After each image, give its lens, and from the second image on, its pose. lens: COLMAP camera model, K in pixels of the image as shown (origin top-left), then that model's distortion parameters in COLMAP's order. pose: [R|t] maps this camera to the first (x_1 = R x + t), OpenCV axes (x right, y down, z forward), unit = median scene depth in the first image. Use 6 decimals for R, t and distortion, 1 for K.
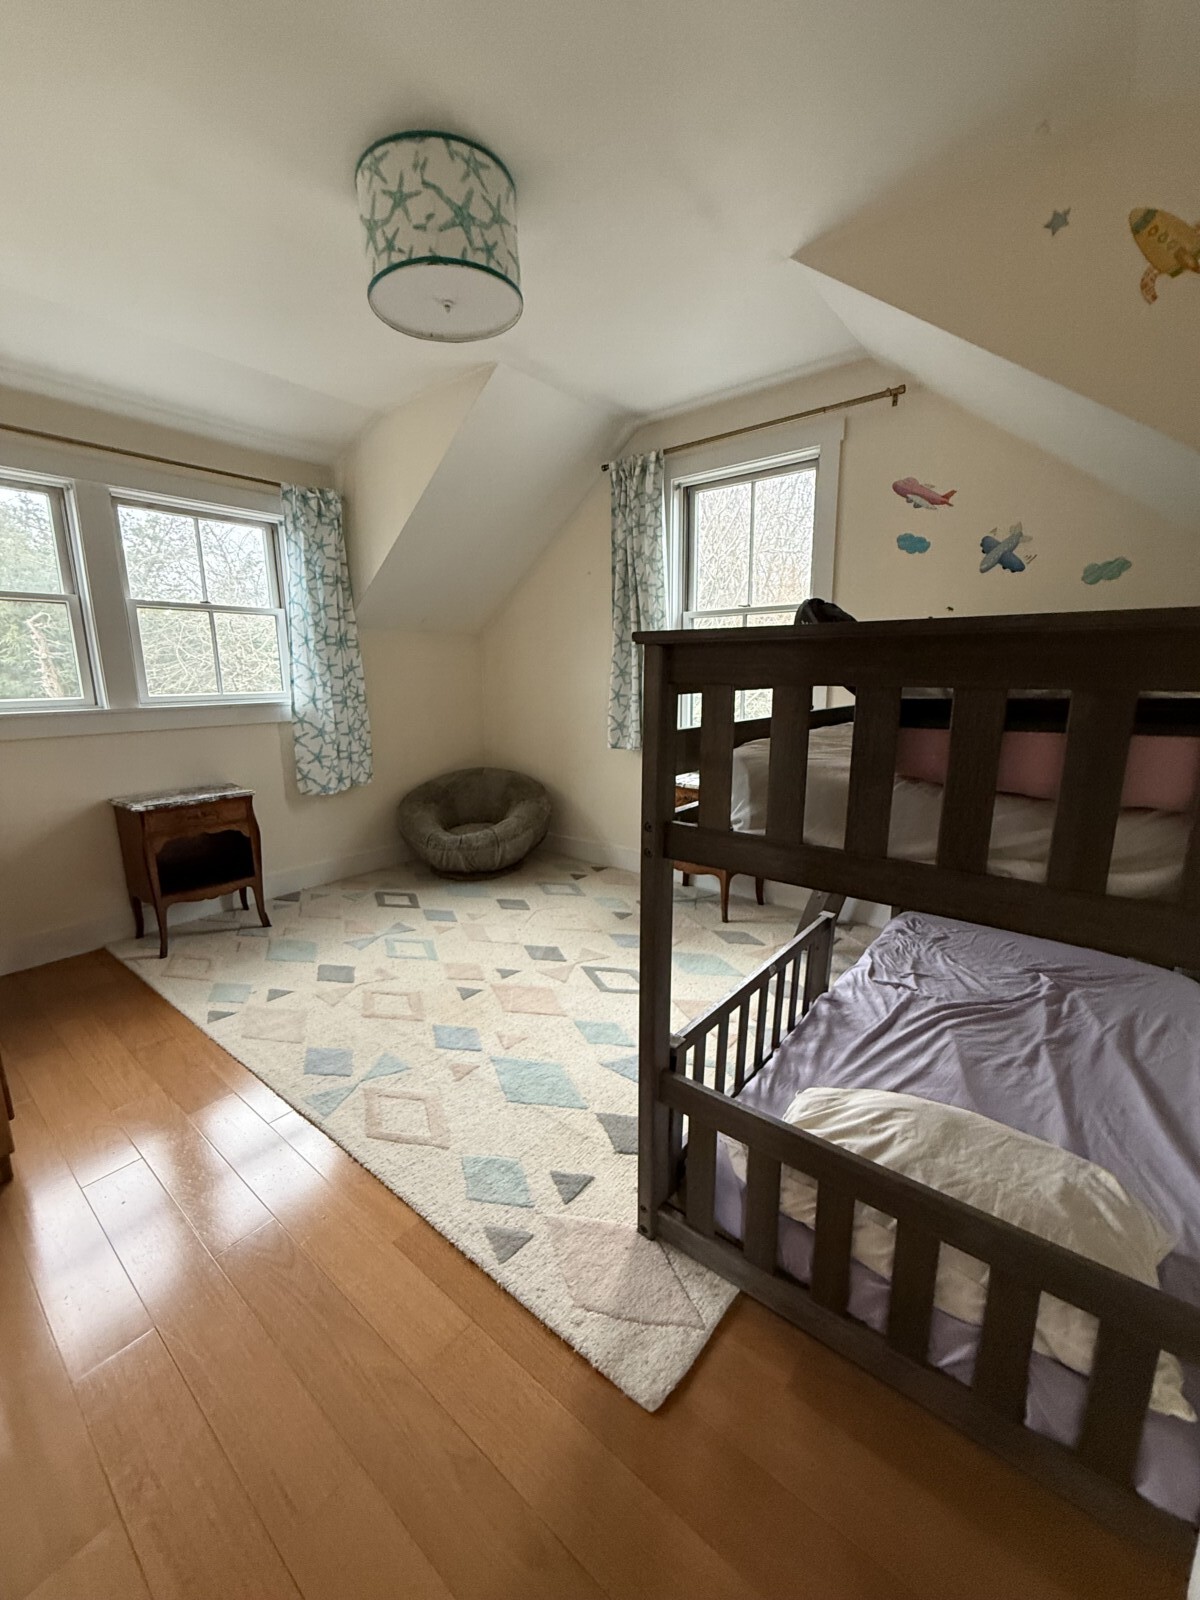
lens RADIAL K [[637.5, 0, 603.7], [0, 637.5, 794.3], [0, 0, 1]] dist [0.000040, -0.000020]
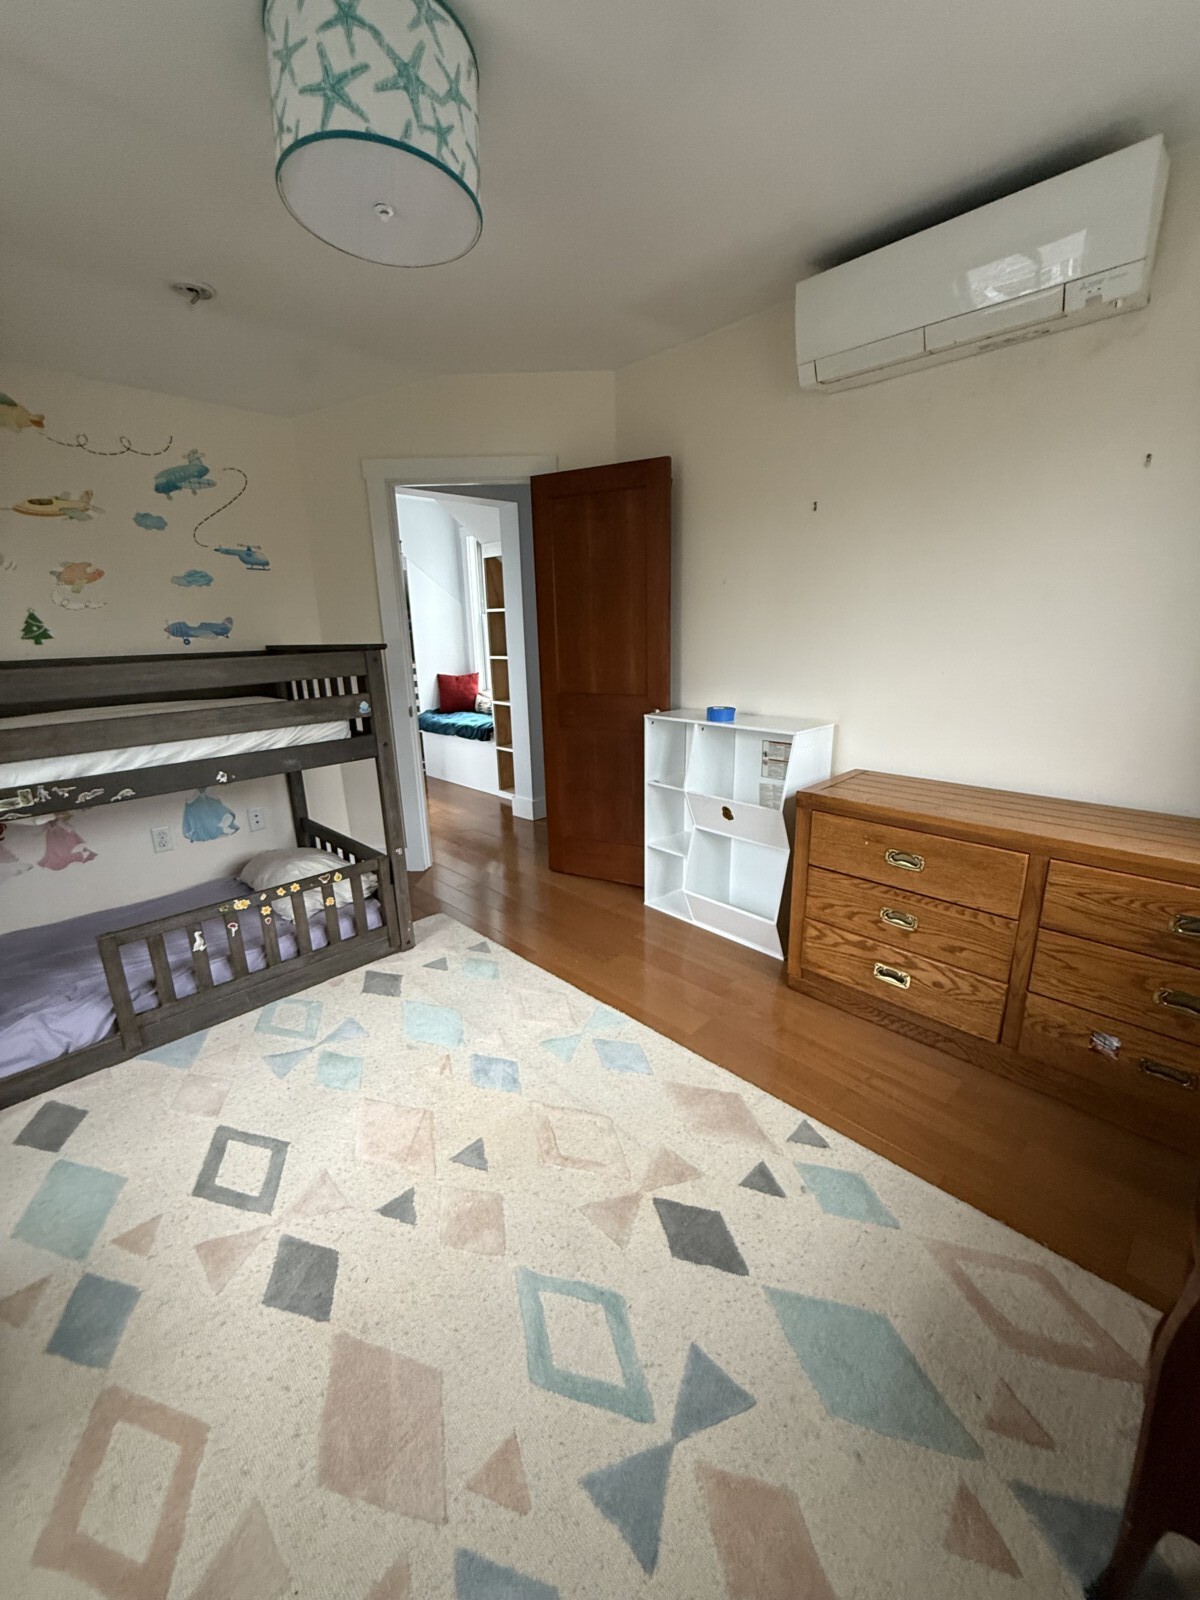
lens RADIAL K [[637.5, 0, 603.7], [0, 637.5, 794.3], [0, 0, 1]] dist [0.000040, -0.000020]
pose [[-0.993129, -0.008868, 0.116689, -0.416829], [0.045292, 0.890290, 0.453137, -0.323401], [-0.107905, 0.455309, -0.883771, 1.378571]]
